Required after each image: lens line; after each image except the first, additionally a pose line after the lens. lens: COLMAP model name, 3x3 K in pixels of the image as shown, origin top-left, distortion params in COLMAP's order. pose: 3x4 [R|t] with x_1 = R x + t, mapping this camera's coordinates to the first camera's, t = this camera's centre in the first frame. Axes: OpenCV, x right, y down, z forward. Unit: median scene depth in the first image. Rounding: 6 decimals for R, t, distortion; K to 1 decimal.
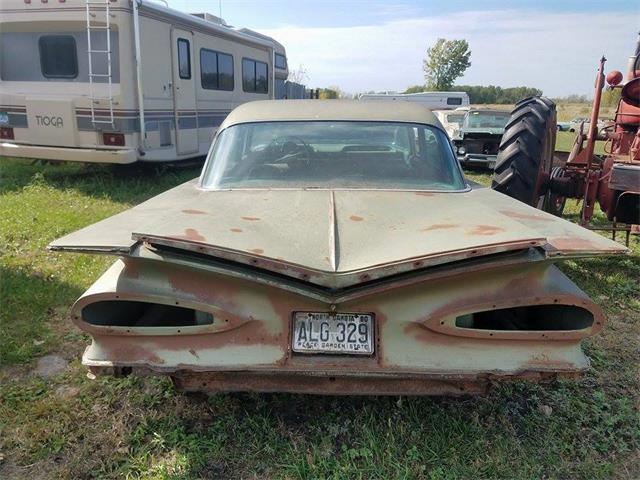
lens RADIAL K [[529.2, 0, 294.3], [0, 529.2, 242.9], [0, 0, 1]] dist [0.213636, -0.427144]
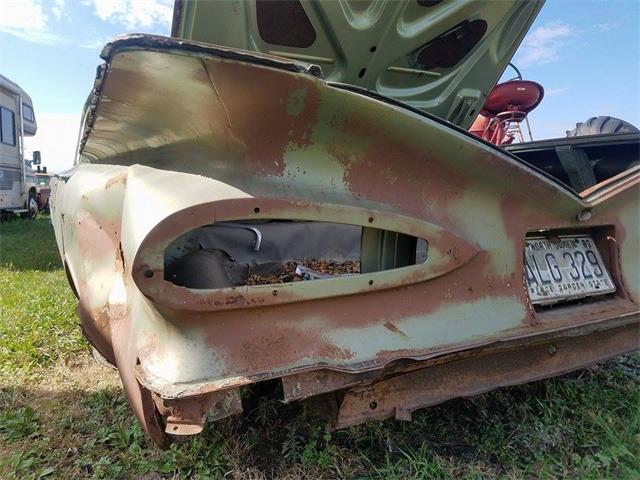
lens RADIAL K [[529.2, 0, 294.3], [0, 529.2, 242.9], [0, 0, 1]] dist [0.213636, -0.427144]
pose [[0.864562, -0.052805, 0.499744, -0.501938], [0.141059, 0.979983, -0.140485, 0.184085], [-0.482322, 0.191951, 0.854705, 0.608410]]
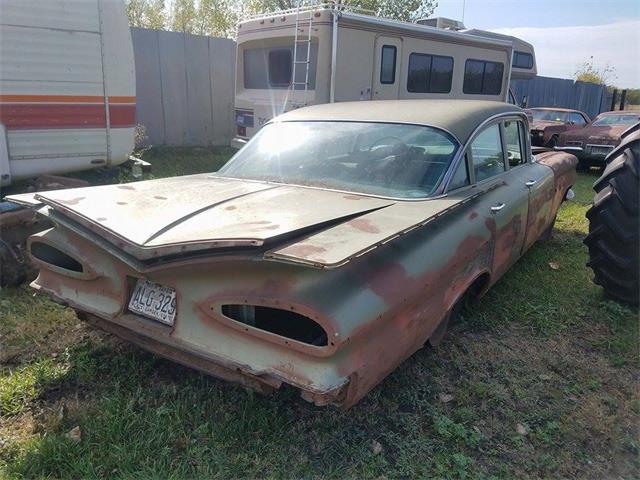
lens RADIAL K [[507.7, 0, 296.5], [0, 507.7, 239.8], [0, 0, 1]] dist [0.223131, -0.354640]
pose [[0.830679, 0.142214, -0.538282, 0.896068], [-0.145406, 0.988687, 0.036820, -0.044082], [0.537429, 0.047684, 0.841960, 0.226094]]
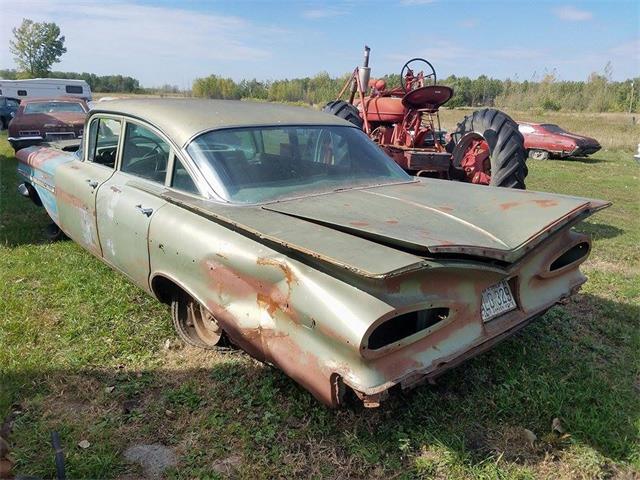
lens RADIAL K [[555.5, 0, 294.6], [0, 555.5, 238.4], [0, 0, 1]] dist [0.027523, -0.008039]
pose [[0.726555, -0.169093, 0.665976, -1.103119], [0.162417, 0.984043, 0.072660, -0.141475], [-0.667636, 0.055375, 0.742426, 0.337527]]
